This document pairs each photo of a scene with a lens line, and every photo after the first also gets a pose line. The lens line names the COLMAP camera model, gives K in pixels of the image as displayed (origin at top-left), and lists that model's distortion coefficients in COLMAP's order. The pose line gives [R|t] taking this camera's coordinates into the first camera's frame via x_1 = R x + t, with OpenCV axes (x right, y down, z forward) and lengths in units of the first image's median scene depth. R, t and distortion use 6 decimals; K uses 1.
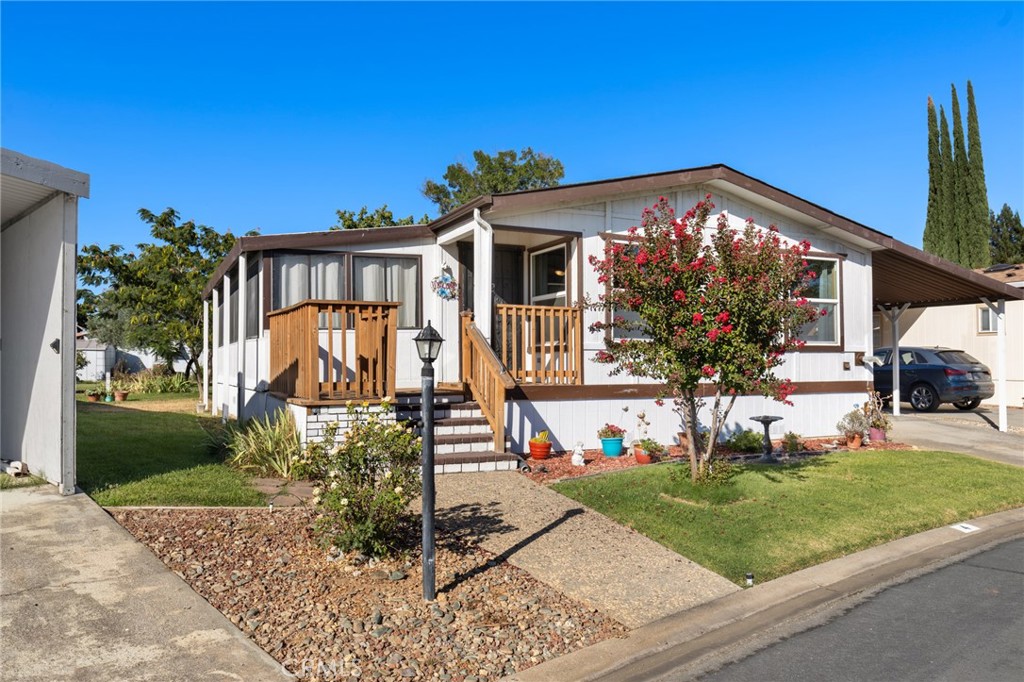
lens RADIAL K [[764.5, 0, 511.7], [0, 764.5, 344.8], [0, 0, 1]] dist [0.006019, 0.000624]
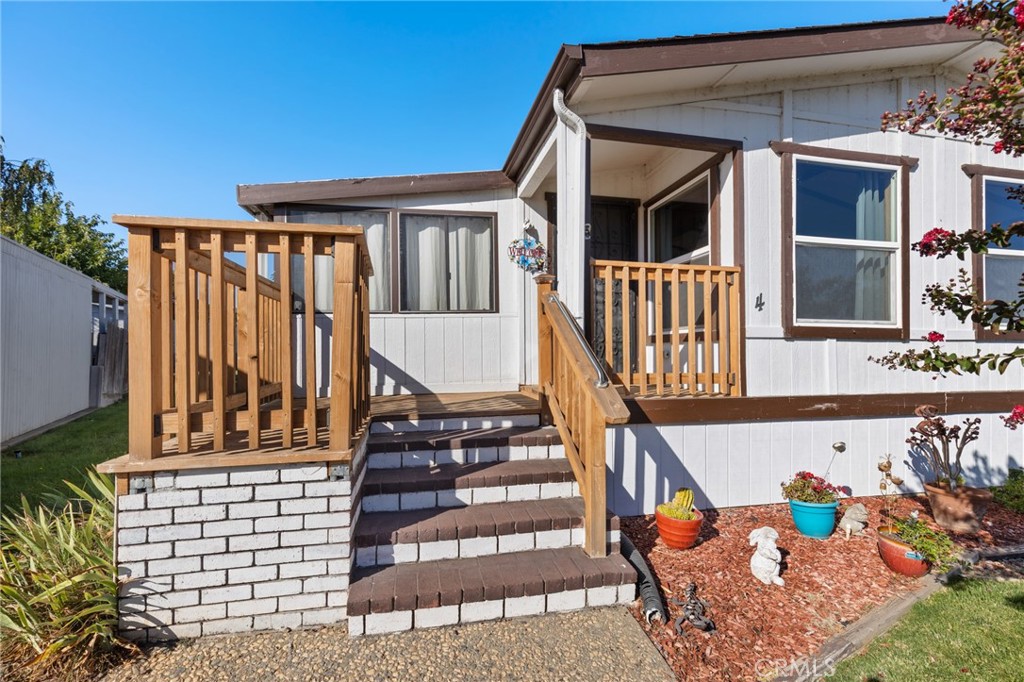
lens RADIAL K [[468.6, 0, 506.3], [0, 468.6, 343.0], [0, 0, 1]] dist [0.004551, -0.002840]
pose [[0.970834, -0.003996, -0.239717, 0.000351], [0.006041, 0.999951, 0.007799, 0.006383], [0.239675, -0.009020, 0.970811, 0.606729]]
